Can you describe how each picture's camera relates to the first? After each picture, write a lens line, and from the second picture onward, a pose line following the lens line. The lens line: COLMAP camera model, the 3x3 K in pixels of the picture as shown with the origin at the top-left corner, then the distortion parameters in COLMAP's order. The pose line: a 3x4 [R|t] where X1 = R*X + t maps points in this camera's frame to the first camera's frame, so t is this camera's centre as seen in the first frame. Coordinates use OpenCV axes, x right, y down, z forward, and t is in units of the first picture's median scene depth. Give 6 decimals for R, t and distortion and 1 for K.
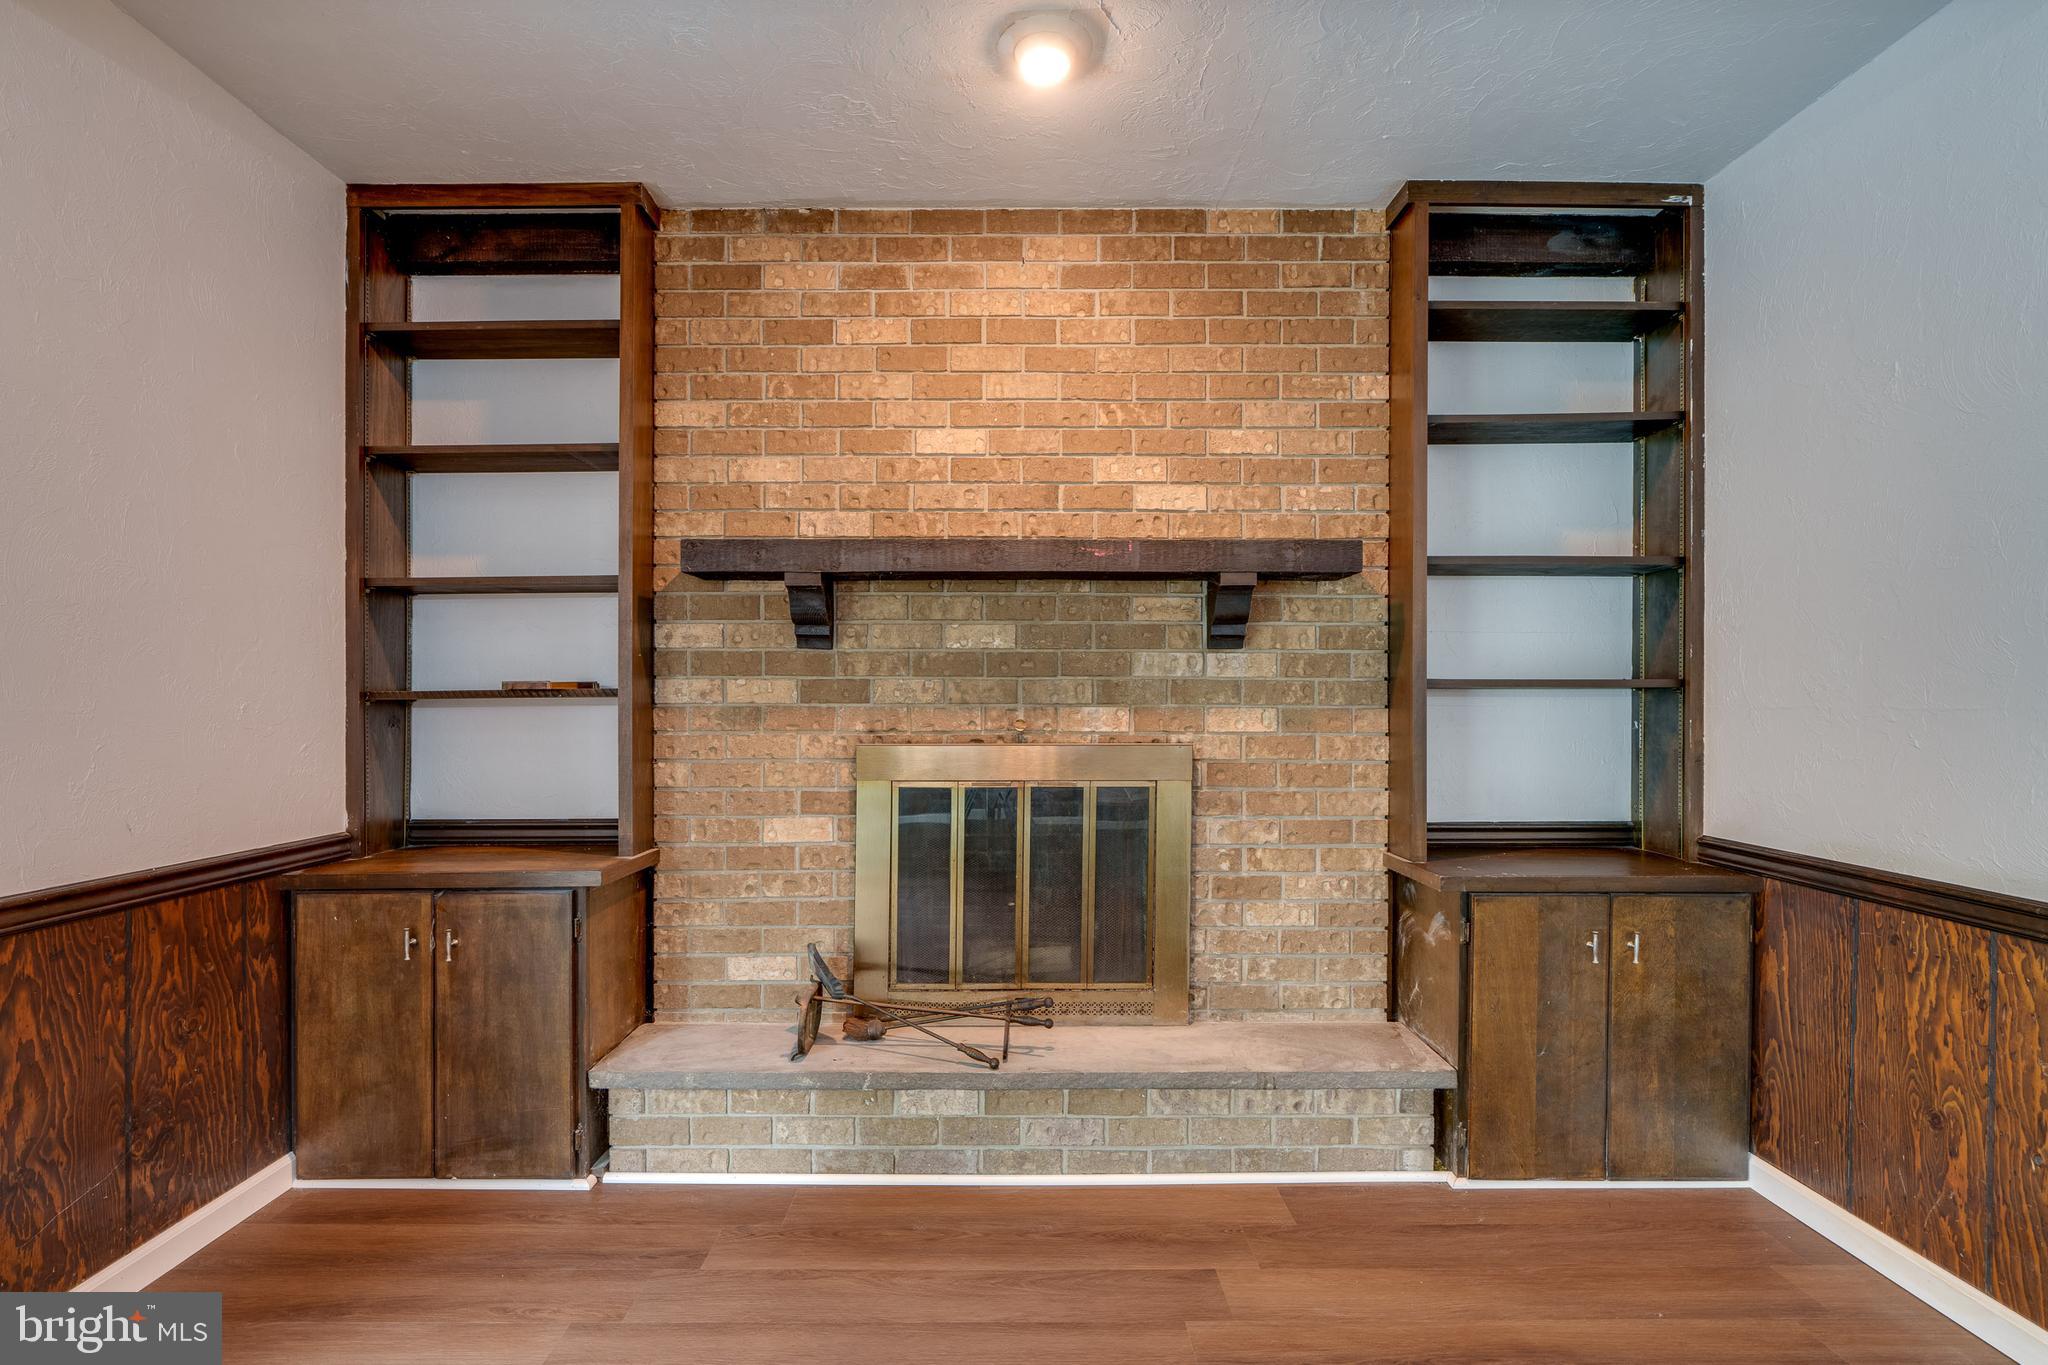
lens RADIAL K [[1055.7, 0, 1048.8], [0, 1055.7, 693.7], [0, 0, 1]] dist [-0.007119, 0.000187]
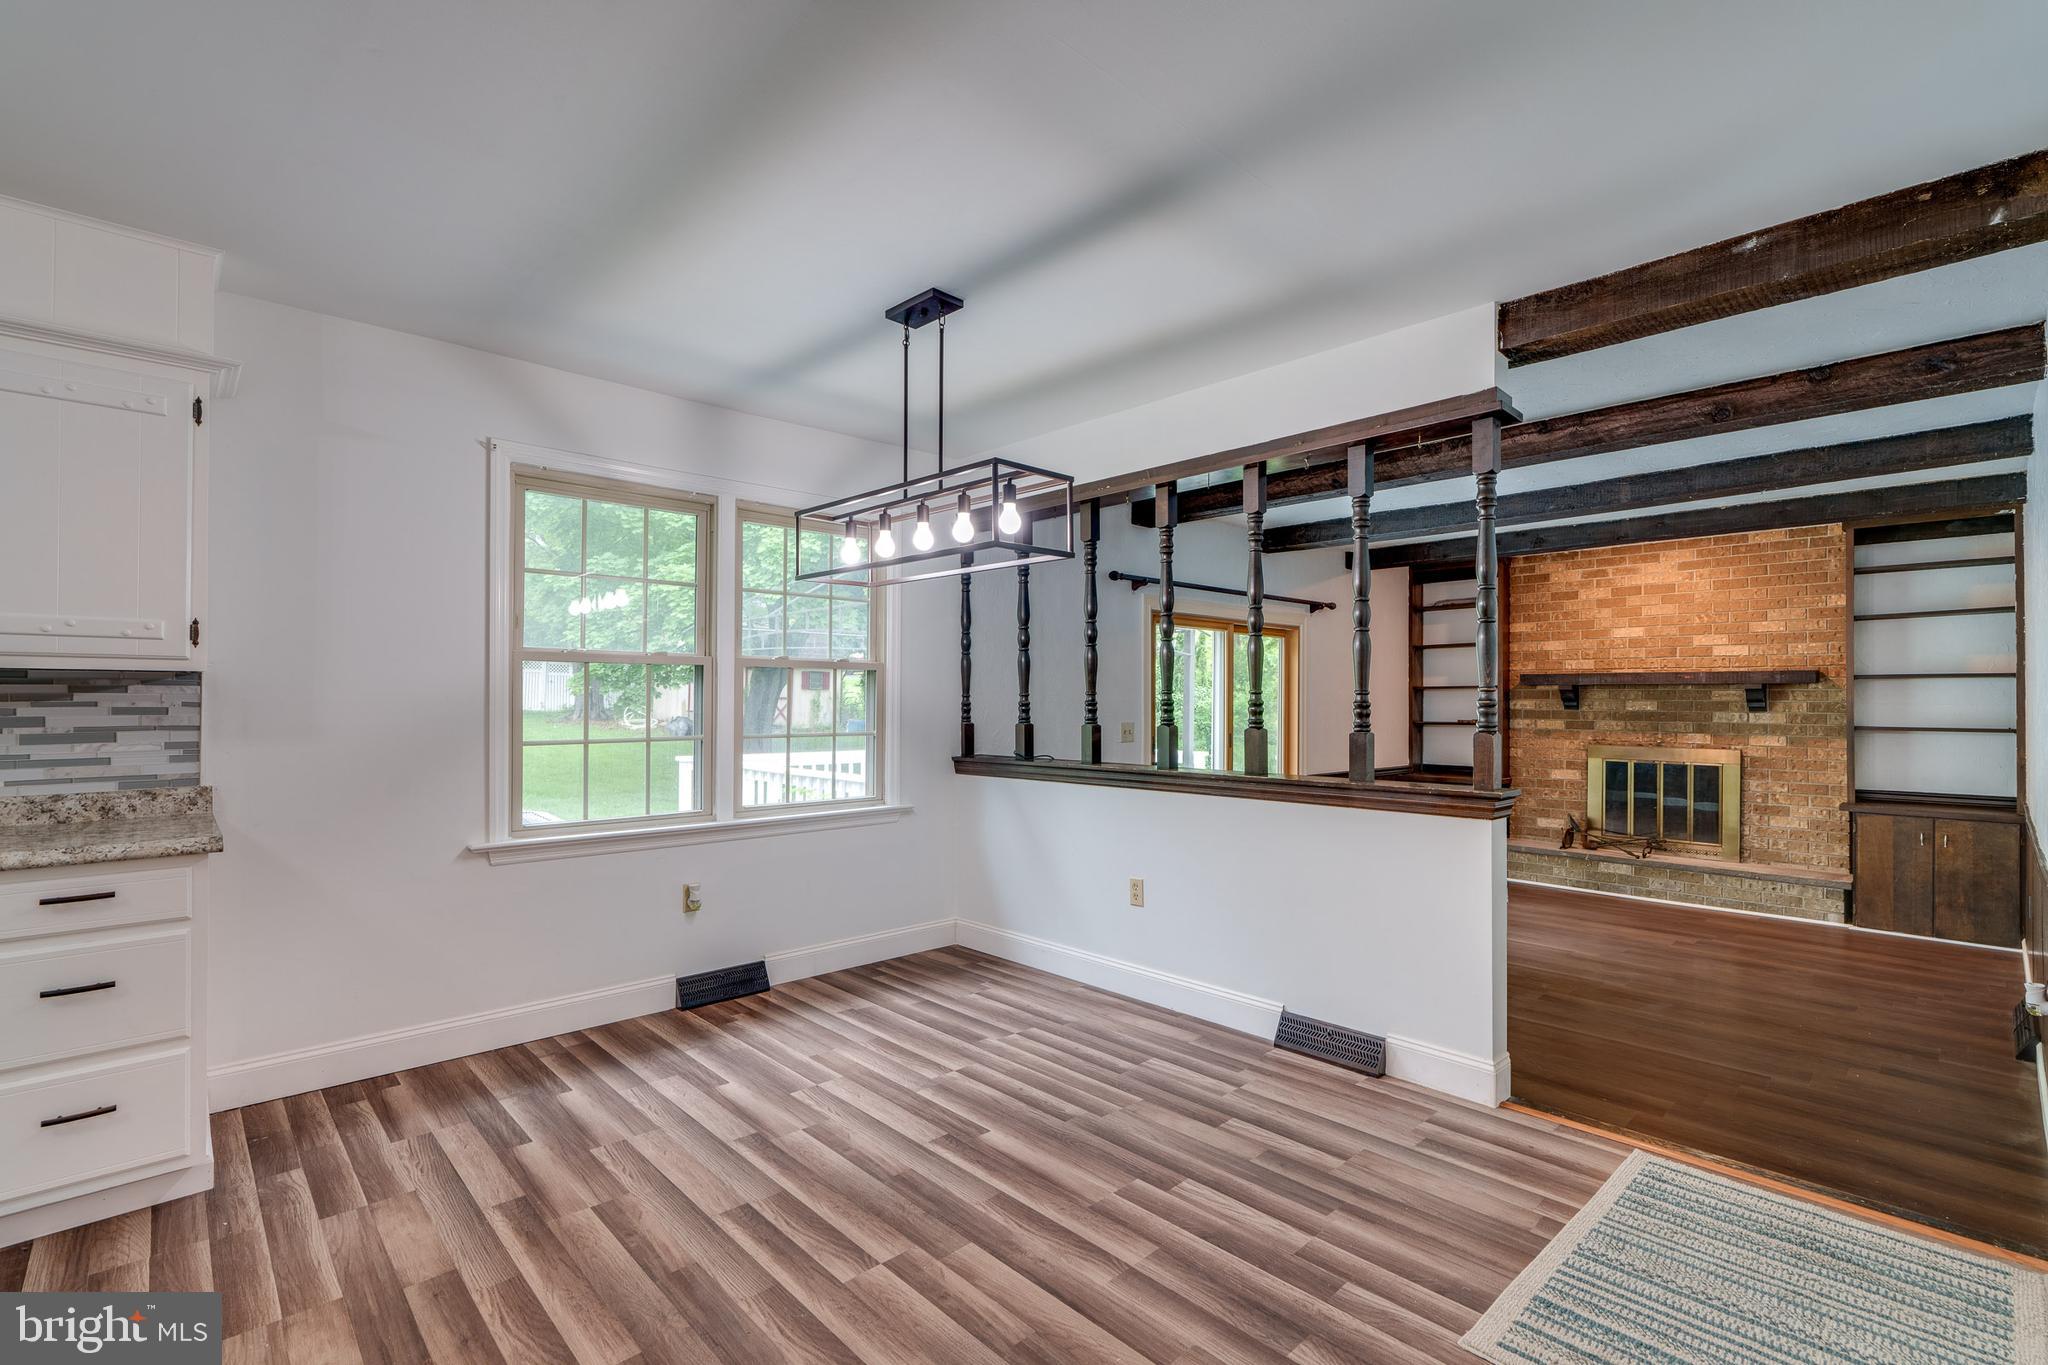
lens RADIAL K [[930.2, 0, 1015.1], [0, 930.2, 691.5], [0, 0, 1]] dist [-0.002185, 0.000471]
pose [[0.680108, -0.003646, -0.733103, 0.576744], [-0.002686, 0.999969, -0.007464, -0.068347], [0.733107, 0.007046, 0.680076, -1.738771]]
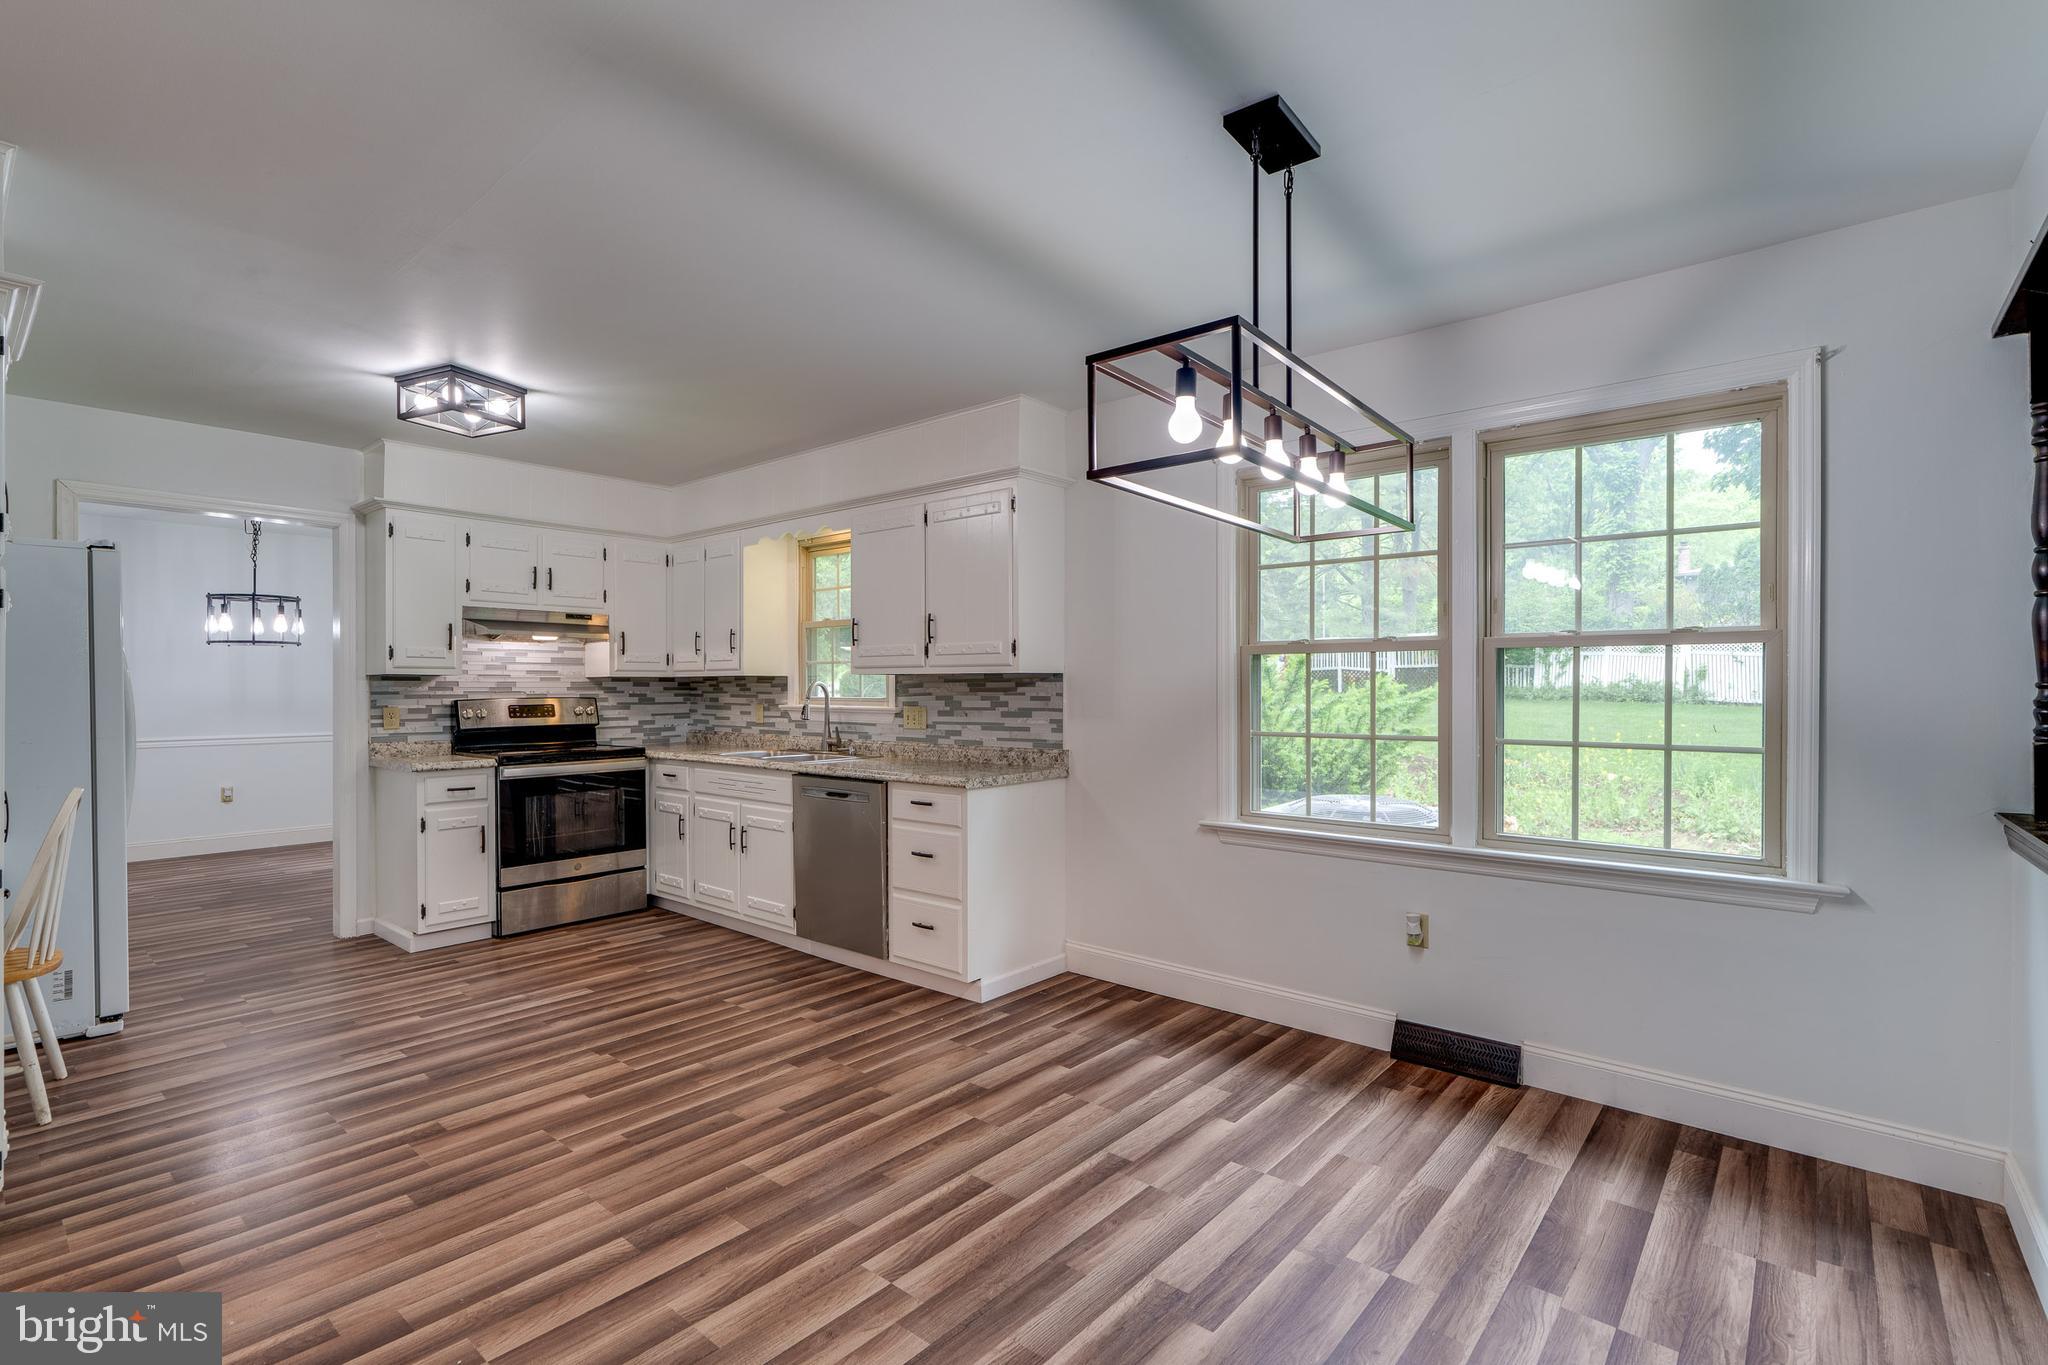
lens RADIAL K [[940.3, 0, 1013.4], [0, 940.3, 687.1], [0, 0, 1]] dist [-0.000091, 0.000393]
pose [[-0.657772, 0.001993, -0.753215, 0.452992], [0.001937, 0.999998, 0.000955, -0.072768], [0.753215, -0.000831, -0.657774, -0.866302]]
